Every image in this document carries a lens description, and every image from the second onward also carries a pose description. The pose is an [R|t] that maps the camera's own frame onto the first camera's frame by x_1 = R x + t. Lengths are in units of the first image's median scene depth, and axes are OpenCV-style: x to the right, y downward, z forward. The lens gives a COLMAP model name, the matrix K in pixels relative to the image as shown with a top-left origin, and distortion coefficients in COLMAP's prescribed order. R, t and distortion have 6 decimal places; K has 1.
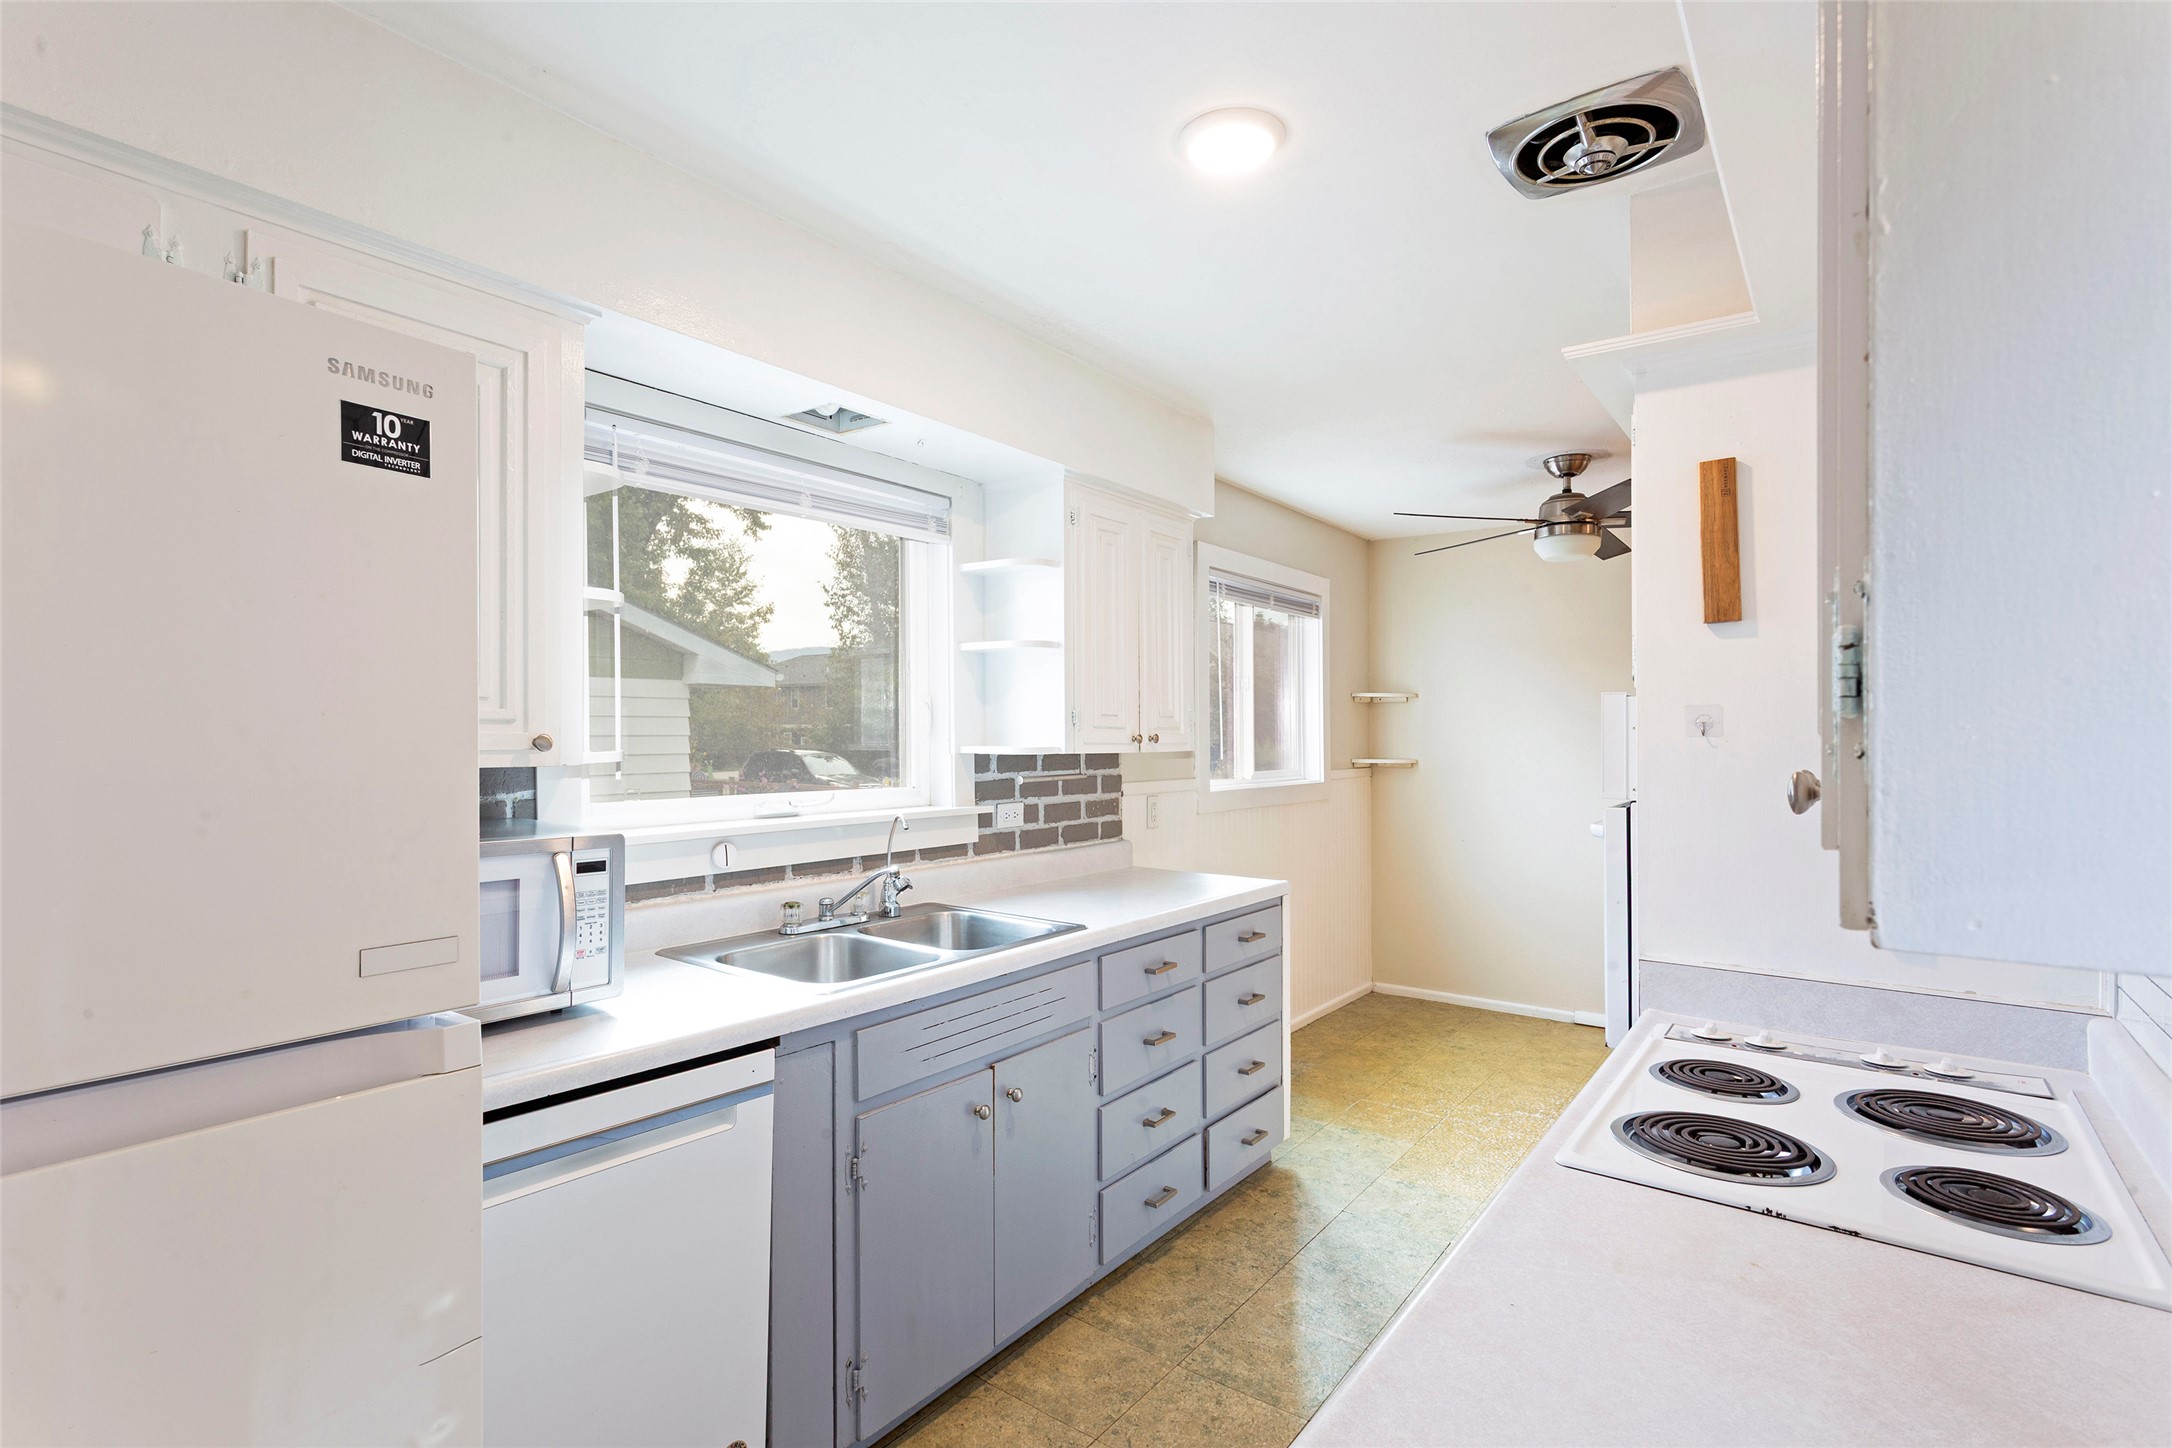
lens RADIAL K [[1035.3, 0, 1072.7], [0, 1035.3, 712.3], [0, 0, 1]] dist [-0.000751, -0.001488]
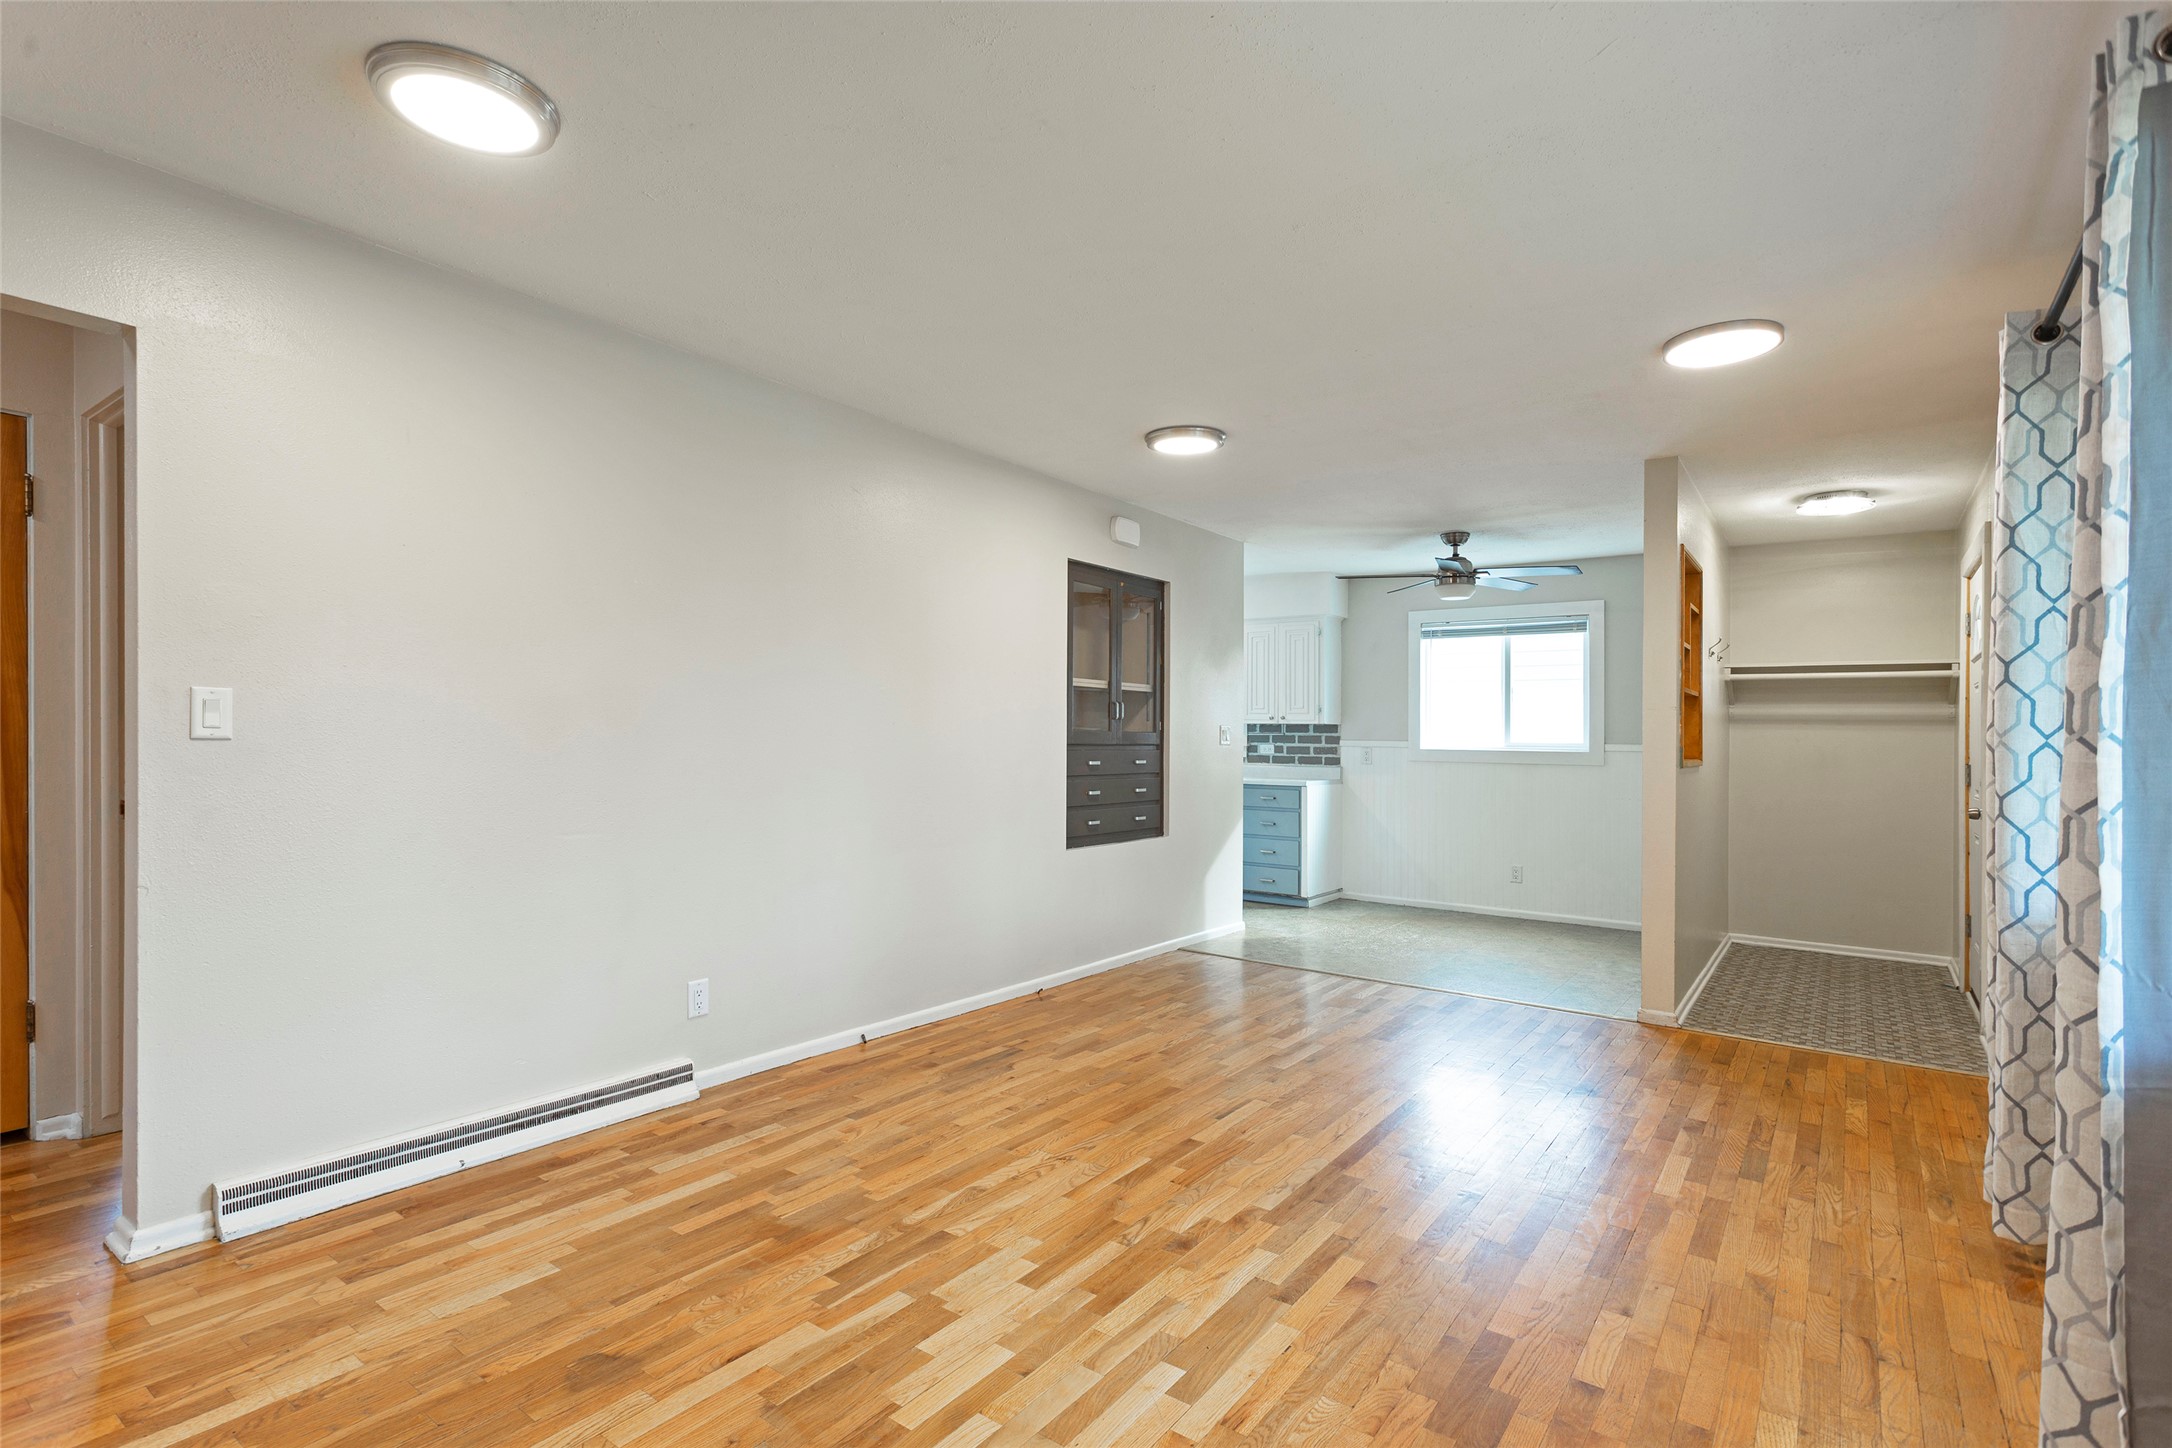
lens RADIAL K [[1035.3, 0, 1080.4], [0, 1035.3, 696.7], [0, 0, 1]] dist [-0.000751, -0.001488]
pose [[0.007116, -0.045655, -0.998932, 2.369027], [0.002472, 0.998955, -0.045639, 0.082447], [0.999972, -0.002145, 0.007222, 0.500383]]
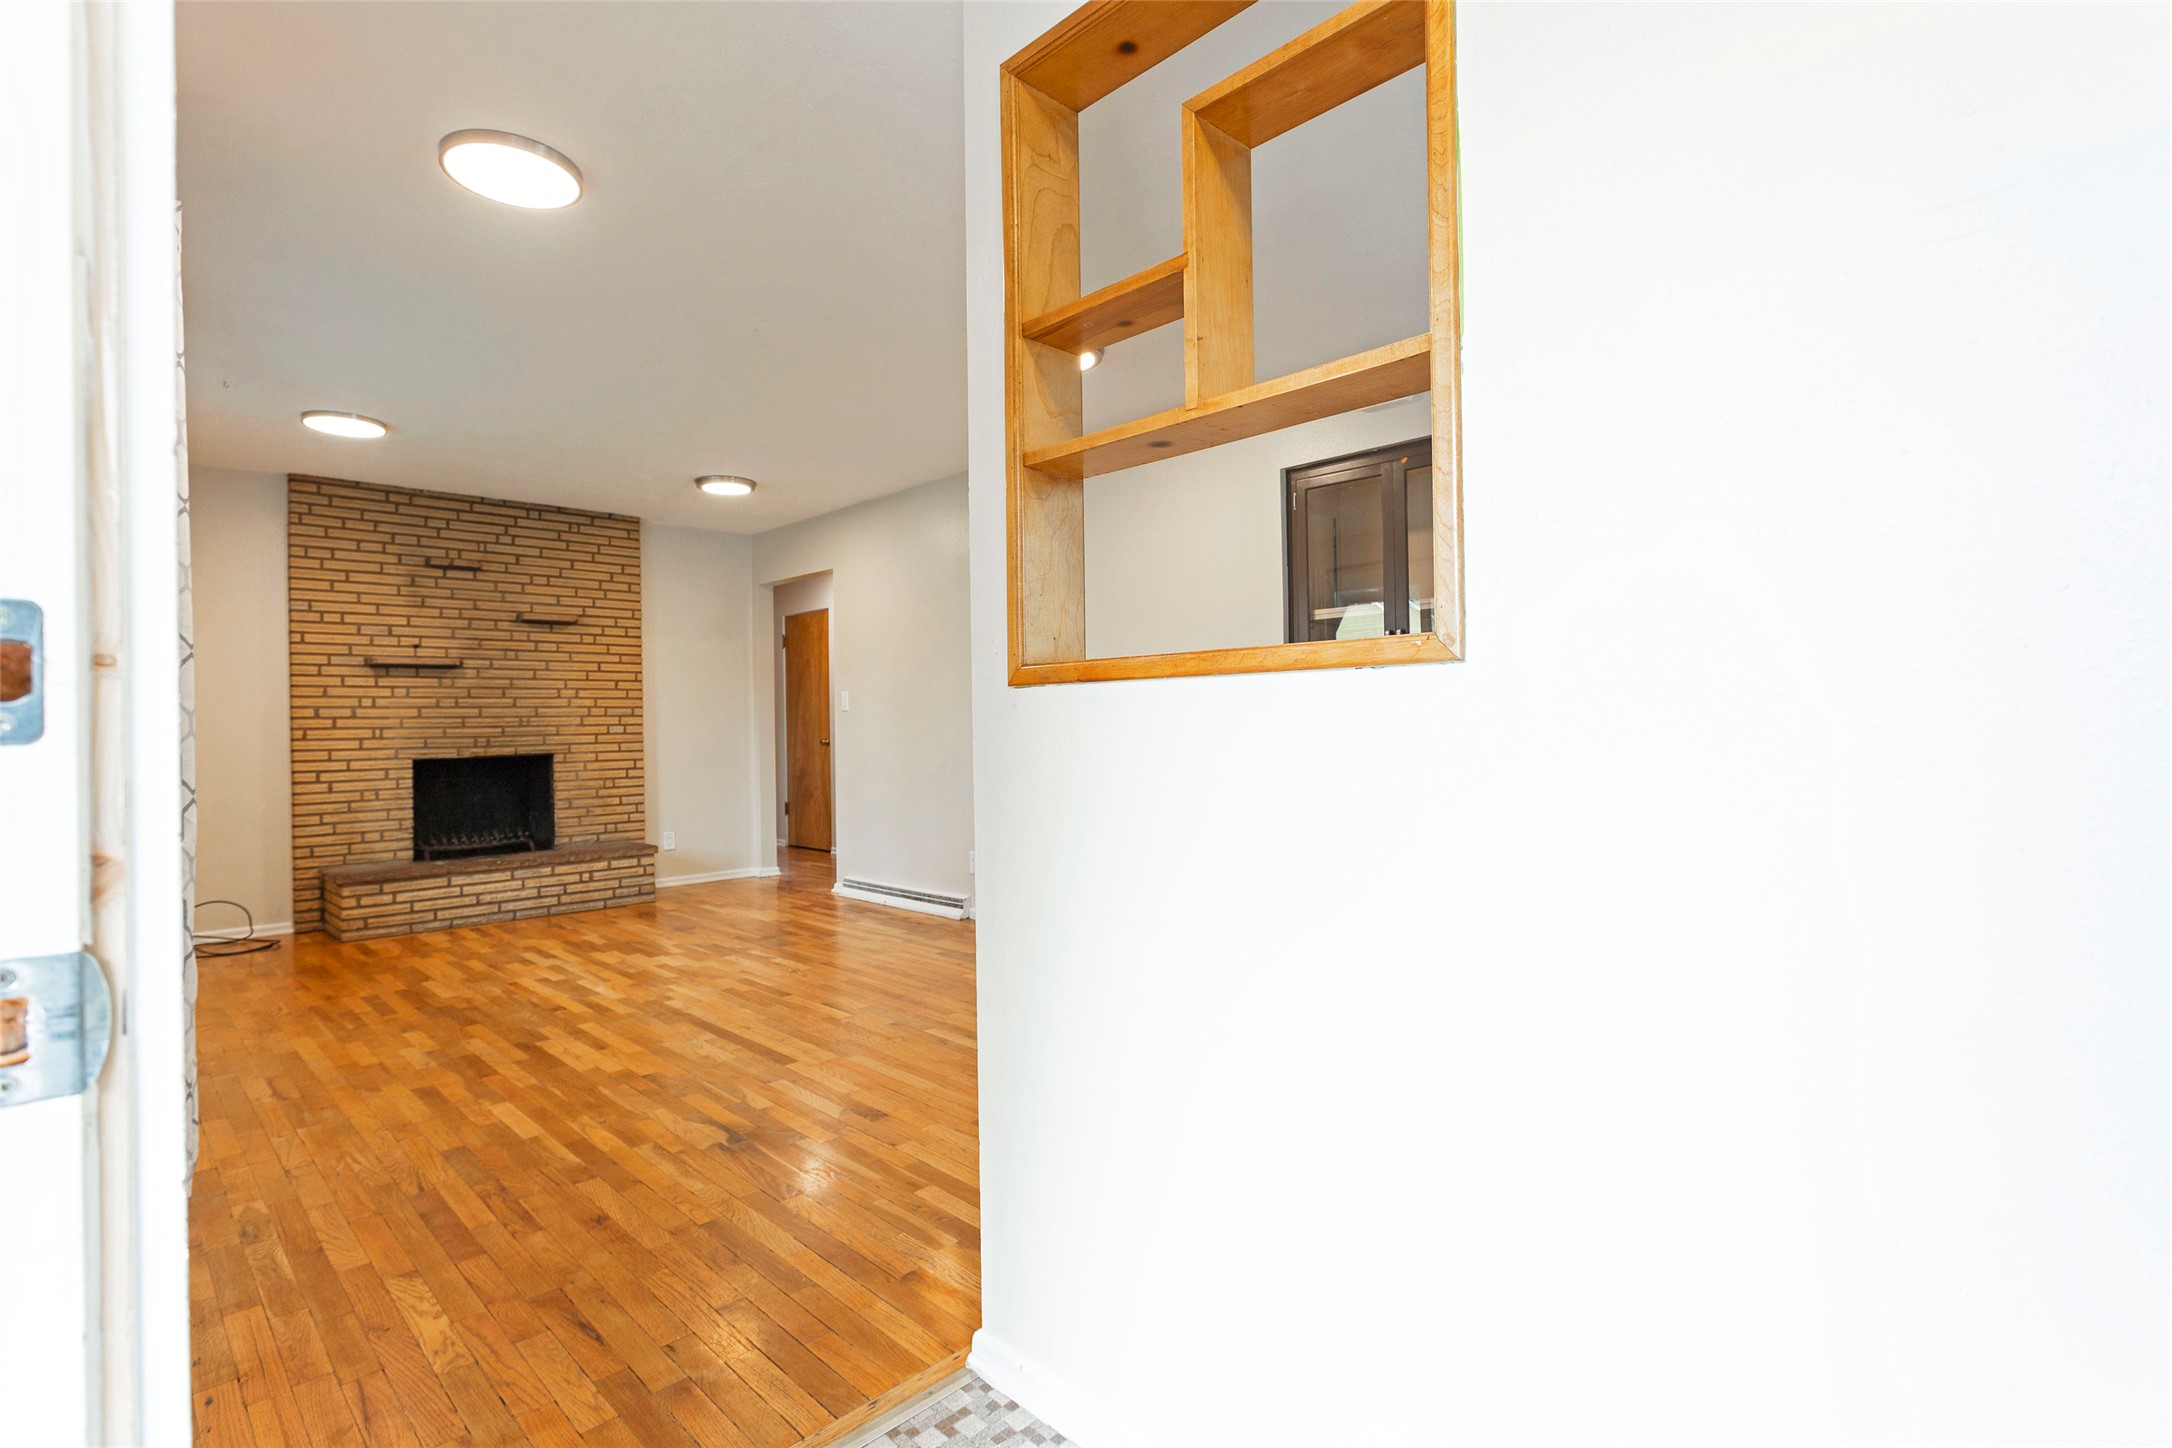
lens RADIAL K [[1035.3, 0, 1068.0], [0, 1035.3, 727.0], [0, 0, 1]] dist [-0.000751, -0.001488]
pose [[-0.987681, 0.007946, 0.156279, 0.946636], [0.005428, 0.999849, -0.016538, 0.139305], [-0.156387, -0.015486, -0.987574, 1.738293]]
